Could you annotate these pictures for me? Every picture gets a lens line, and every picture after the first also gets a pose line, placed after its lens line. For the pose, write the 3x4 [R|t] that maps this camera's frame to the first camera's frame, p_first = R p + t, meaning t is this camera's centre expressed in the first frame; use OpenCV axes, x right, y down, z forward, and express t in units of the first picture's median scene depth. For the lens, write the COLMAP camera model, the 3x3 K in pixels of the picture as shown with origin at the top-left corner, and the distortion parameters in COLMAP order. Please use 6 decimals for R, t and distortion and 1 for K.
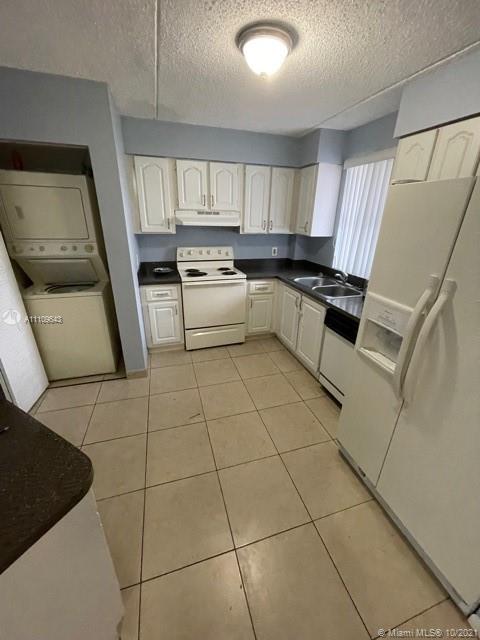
lens RADIAL K [[256.3, 0, 241.4], [0, 256.3, 314.3], [0, 0, 1]] dist [-0.004665, 0.000356]
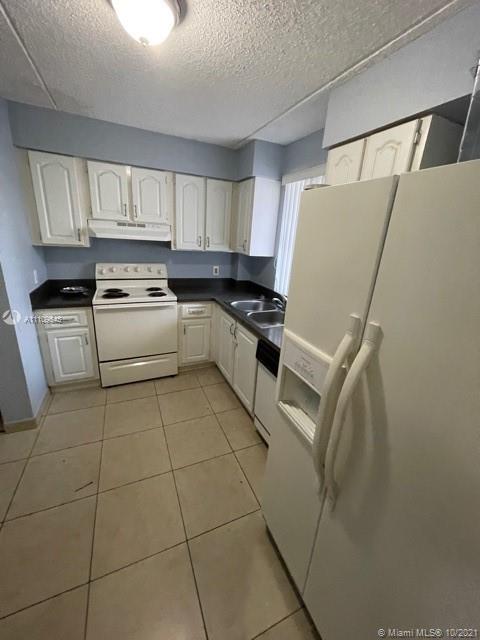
lens RADIAL K [[256.3, 0, 241.8], [0, 256.3, 315.6], [0, 0, 1]] dist [-0.004665, 0.000356]
pose [[0.991026, 0.003181, 0.133633, 0.142823], [0.004787, 0.998231, -0.059258, -0.045530], [-0.133585, 0.059366, 0.989258, 0.139661]]
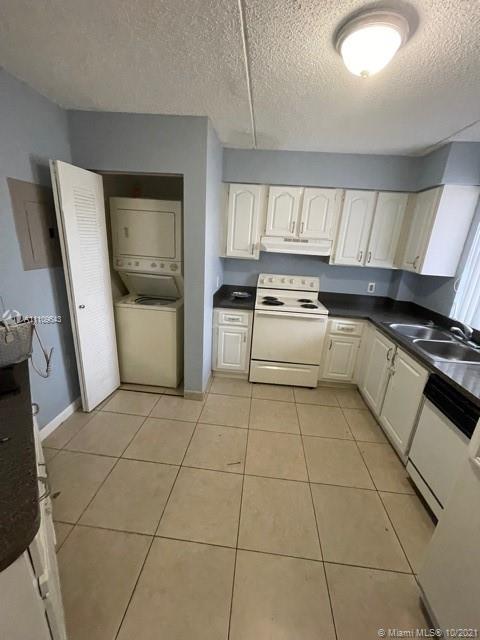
lens RADIAL K [[256.3, 0, 241.3], [0, 256.3, 314.9], [0, 0, 1]] dist [-0.004665, 0.000356]
pose [[0.925548, 0.141980, -0.351003, 0.061224], [-0.175833, 0.982181, -0.066358, -0.036778], [0.335327, 0.123135, 0.934020, 0.110812]]
